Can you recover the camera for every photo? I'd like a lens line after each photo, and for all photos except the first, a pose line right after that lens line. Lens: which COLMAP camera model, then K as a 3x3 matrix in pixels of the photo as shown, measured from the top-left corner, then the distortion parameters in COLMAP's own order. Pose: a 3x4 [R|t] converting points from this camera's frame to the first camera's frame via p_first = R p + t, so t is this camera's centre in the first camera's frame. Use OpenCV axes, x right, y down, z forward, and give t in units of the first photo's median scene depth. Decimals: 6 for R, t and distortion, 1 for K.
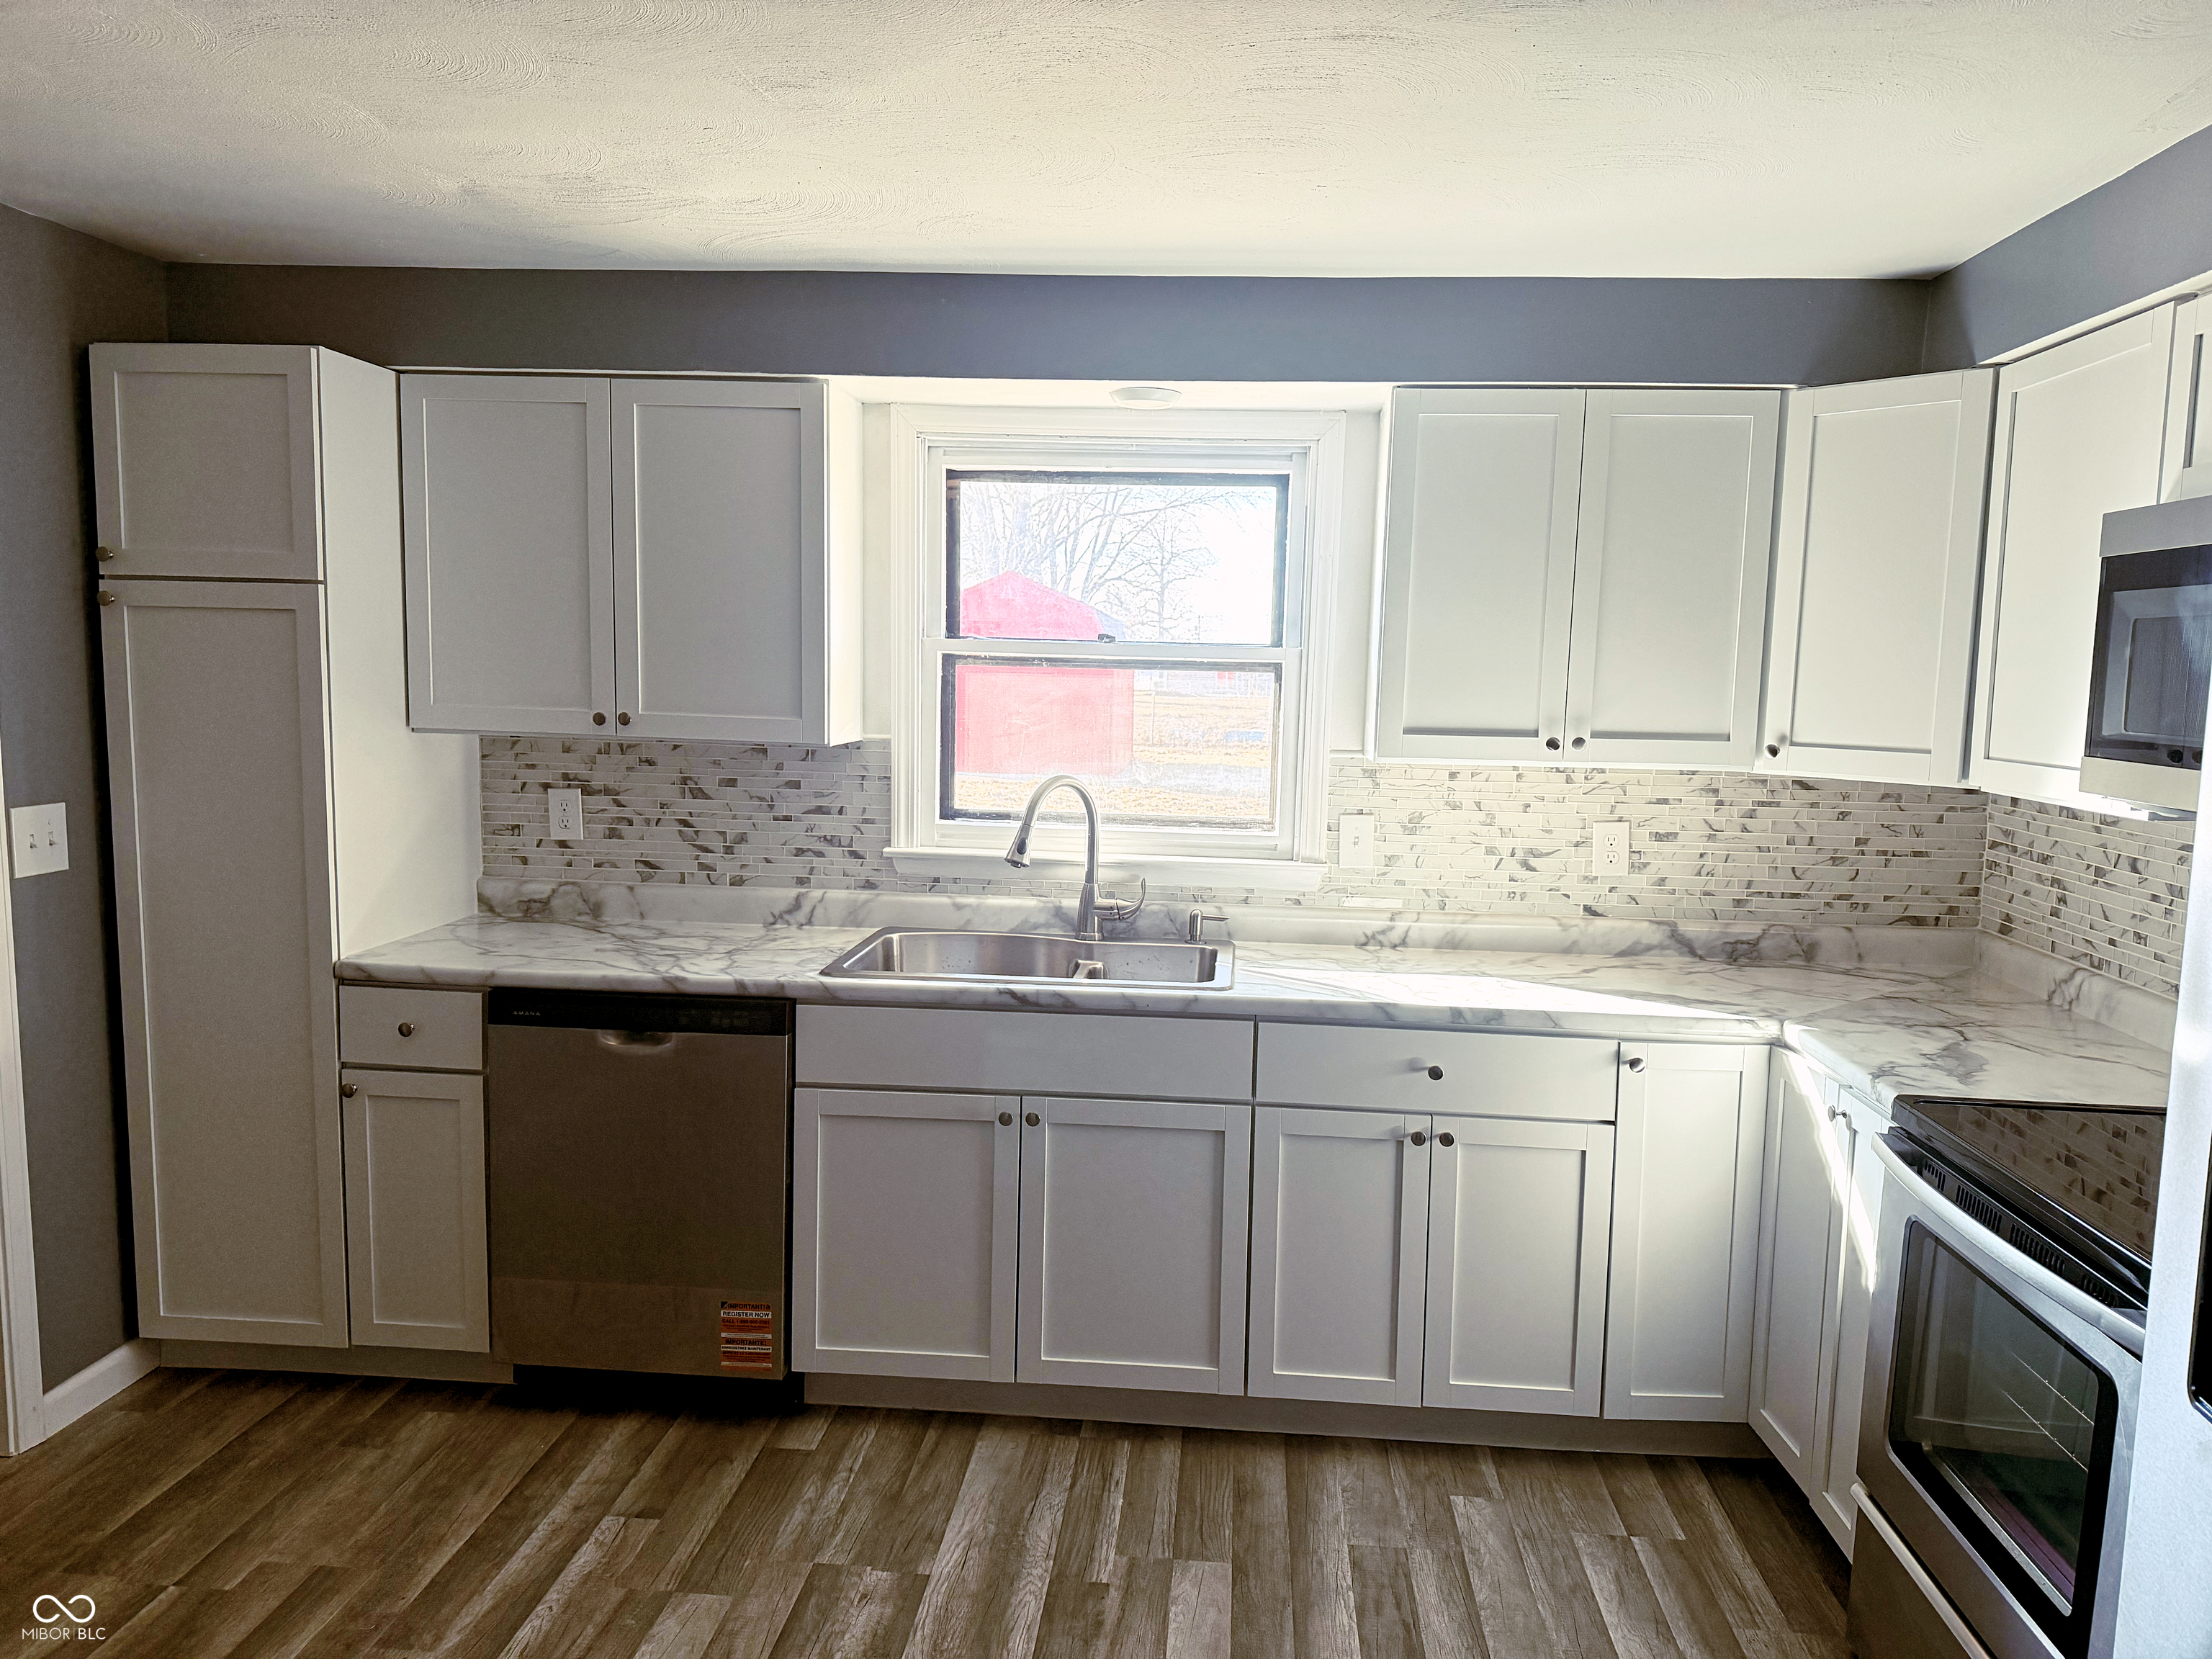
lens RADIAL K [[1537.9, 0, 1126.3], [0, 1537.9, 842.6], [0, 0, 1]] dist [0.083225, -0.111730]
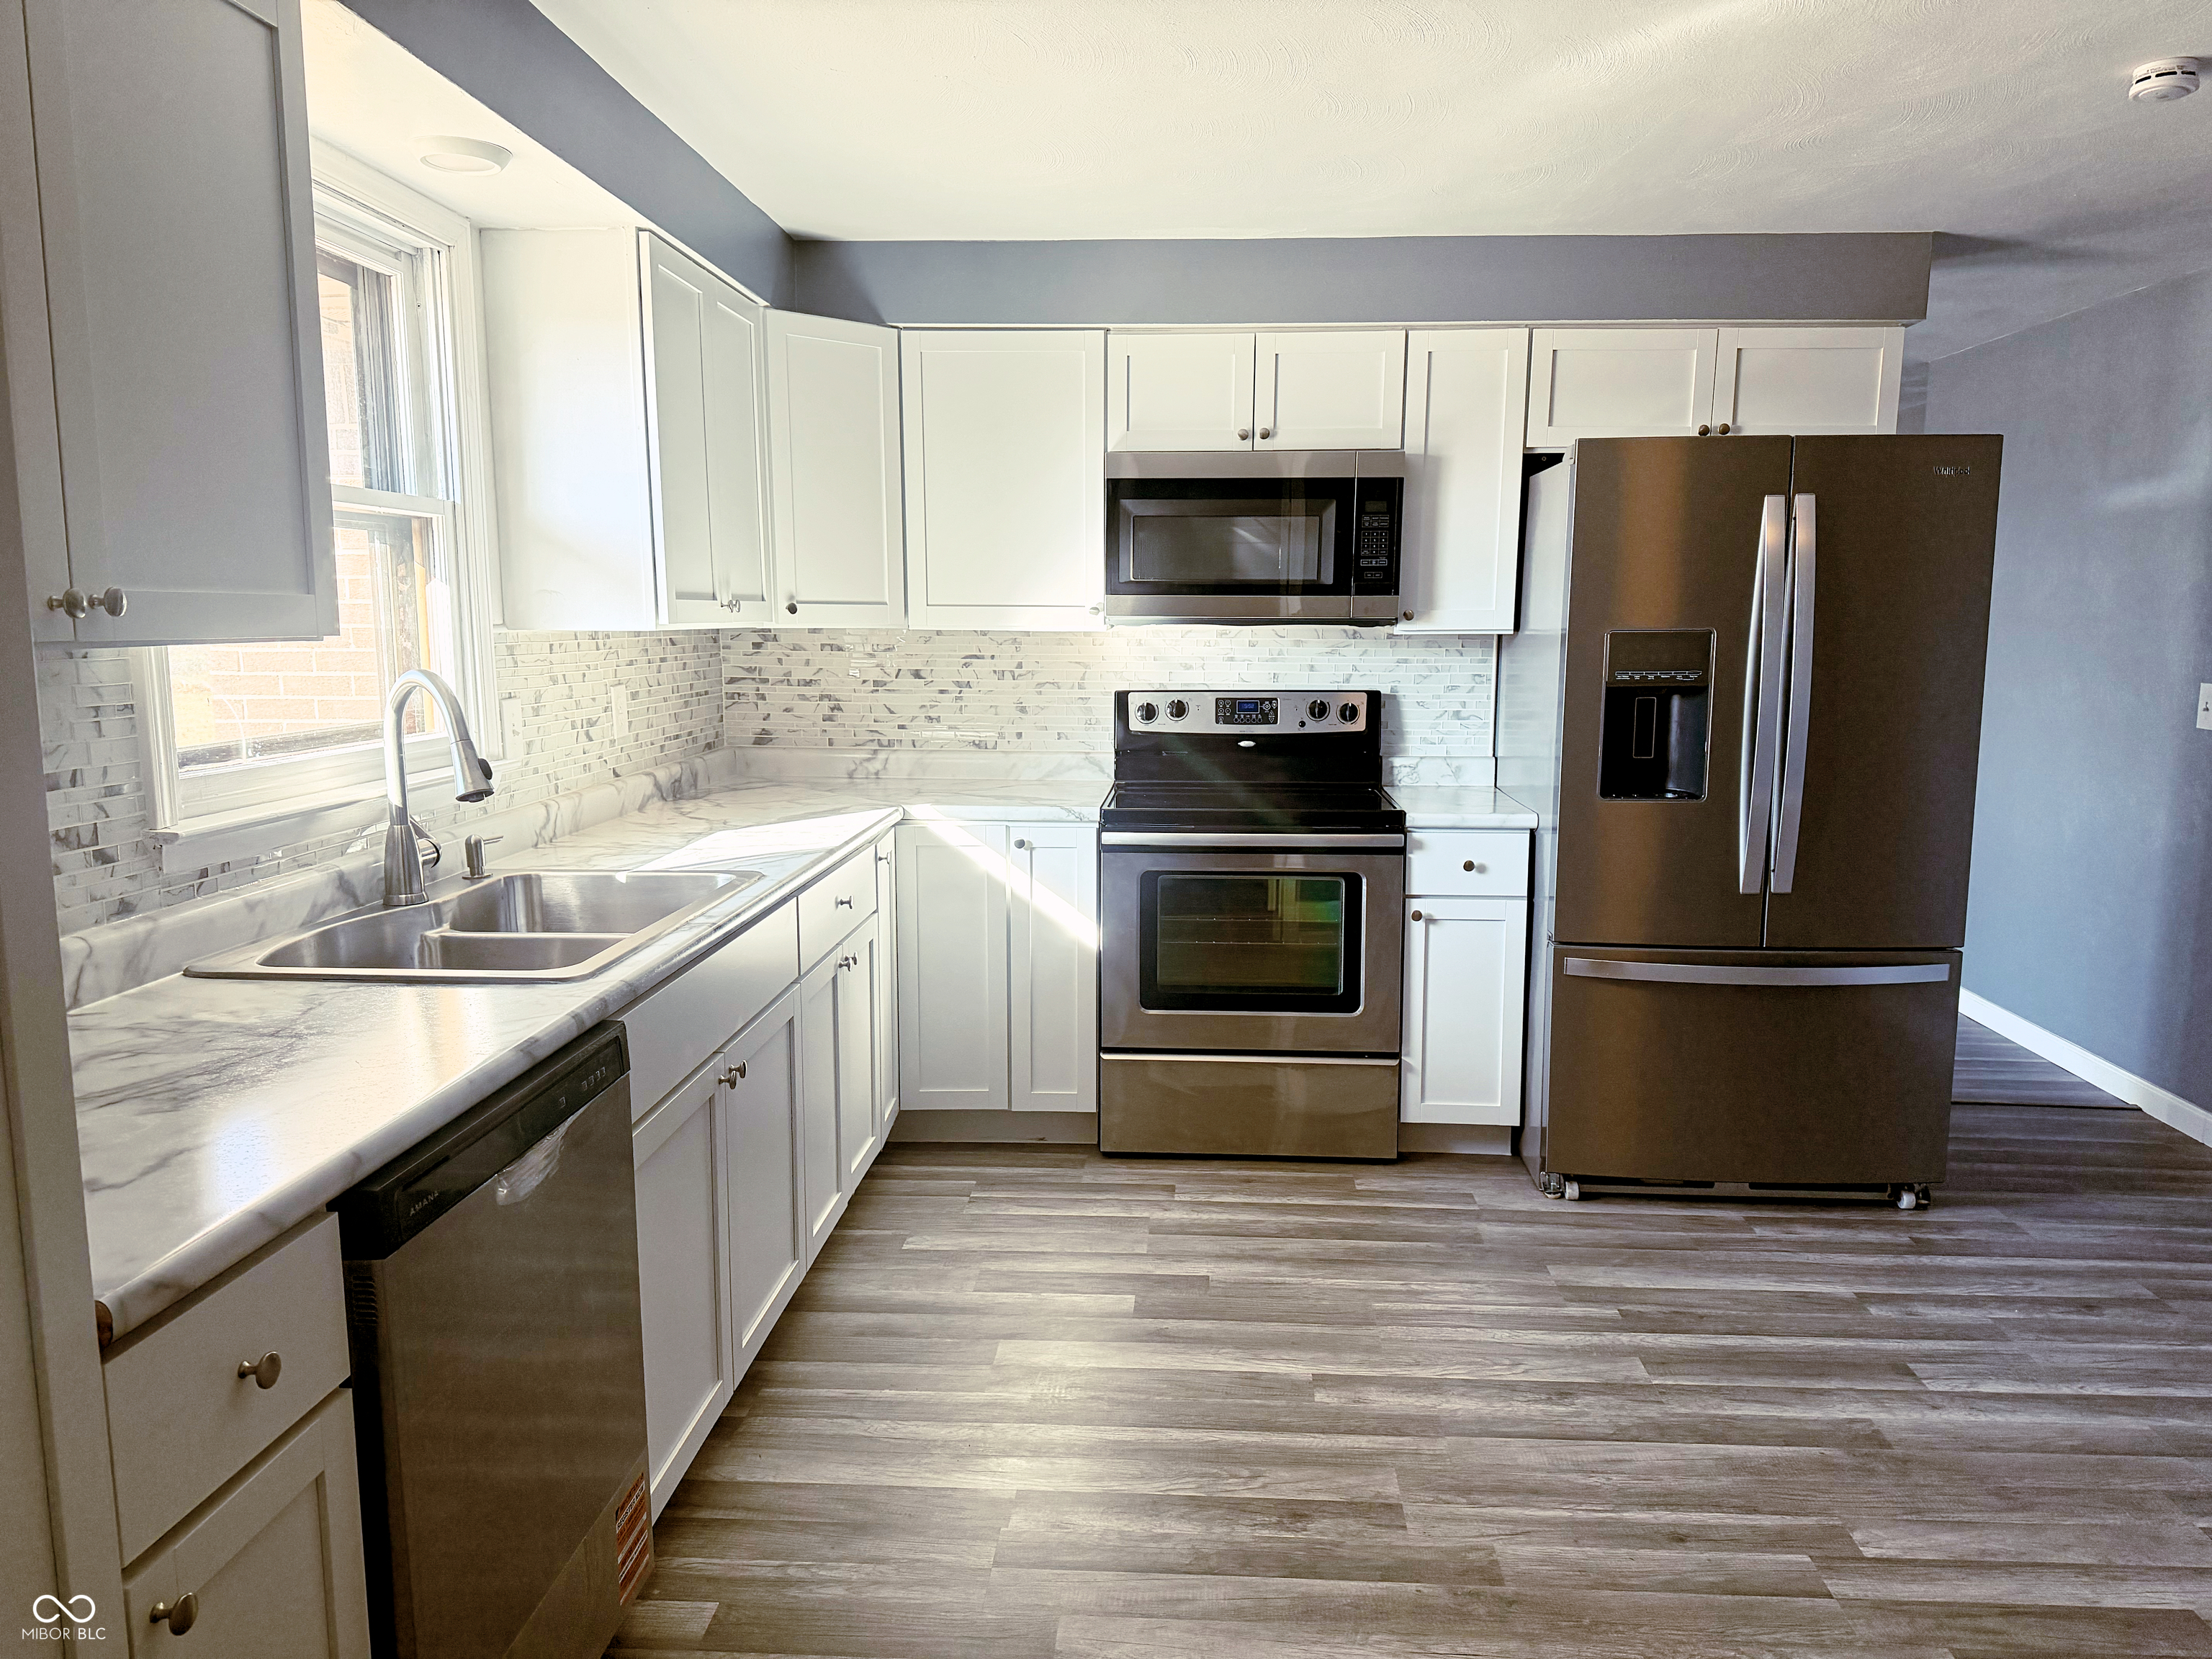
lens RADIAL K [[1537.9, 0, 1110.4], [0, 1537.9, 850.2], [0, 0, 1]] dist [0.083225, -0.111730]
pose [[-0.018888, -0.176978, 0.984034, -0.843492], [0.111429, 0.977705, 0.177978, -0.061243], [-0.993593, 0.113012, 0.001254, 0.766593]]
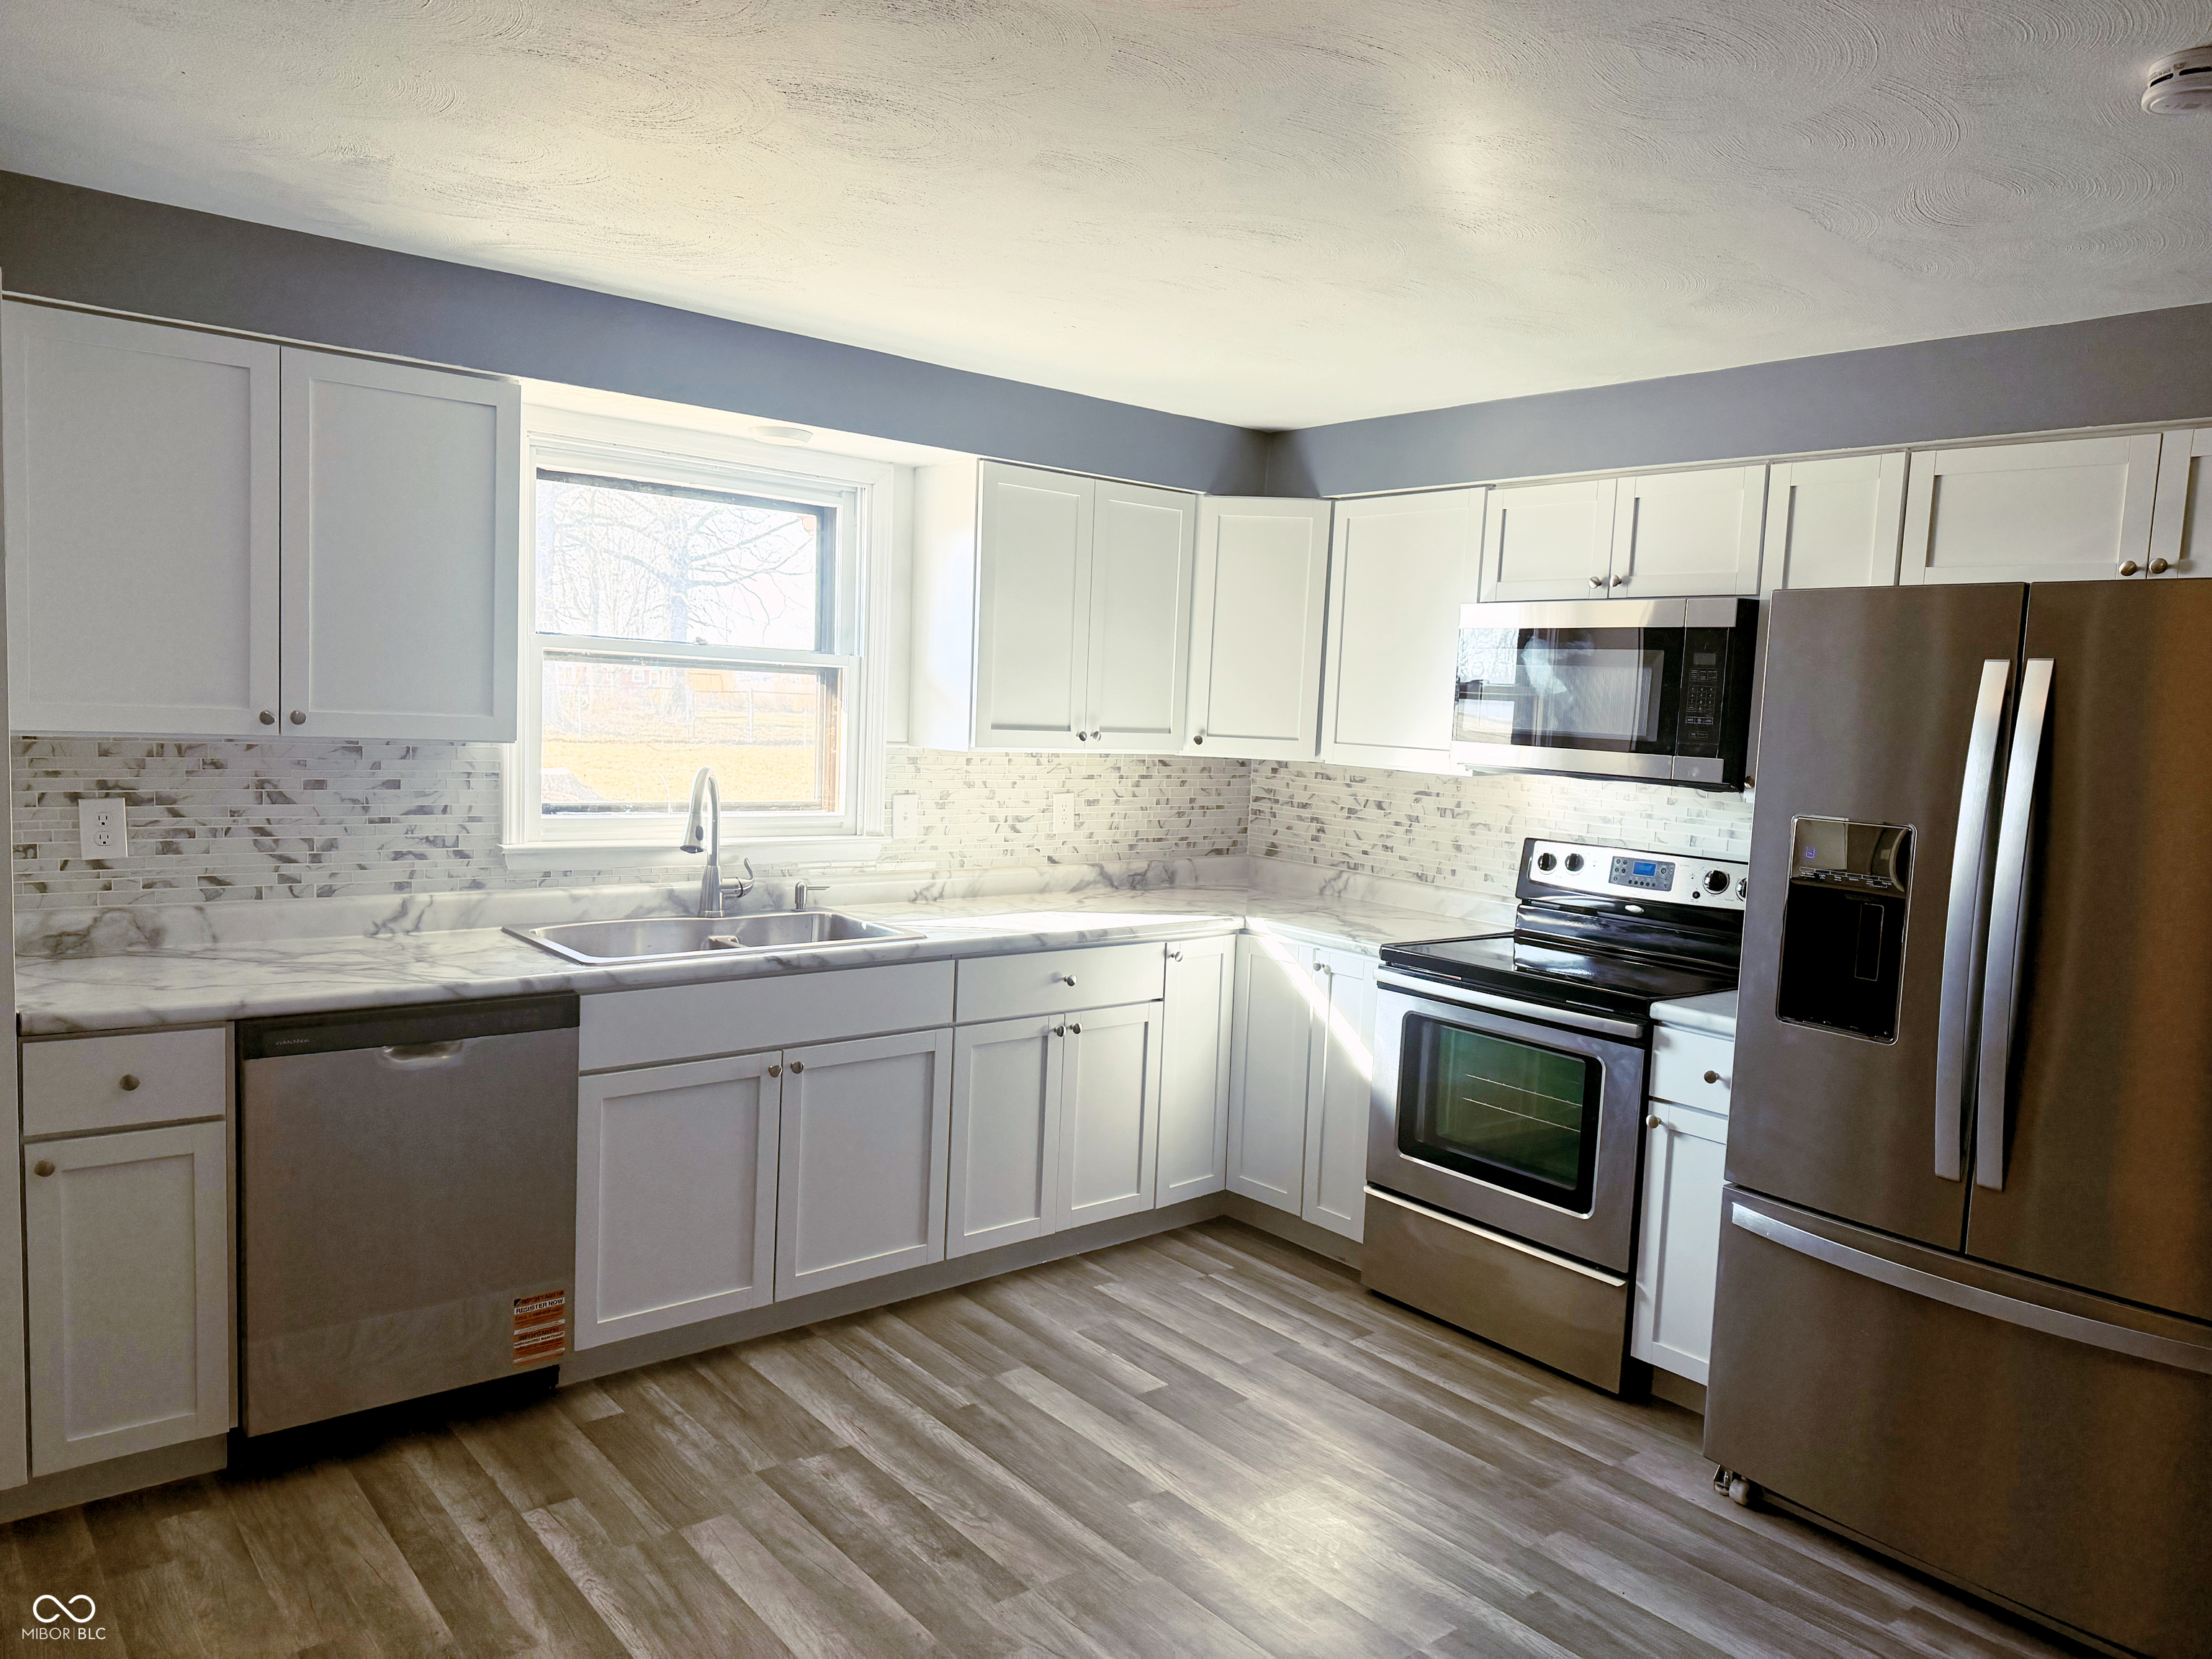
lens RADIAL K [[1537.9, 0, 1110.4], [0, 1537.9, 845.5], [0, 0, 1]] dist [0.083225, -0.111730]
pose [[0.721140, -0.059805, 0.690203, -0.657855], [0.050729, 0.998151, 0.033486, -0.011666], [-0.690929, 0.010865, 0.722841, 0.004812]]
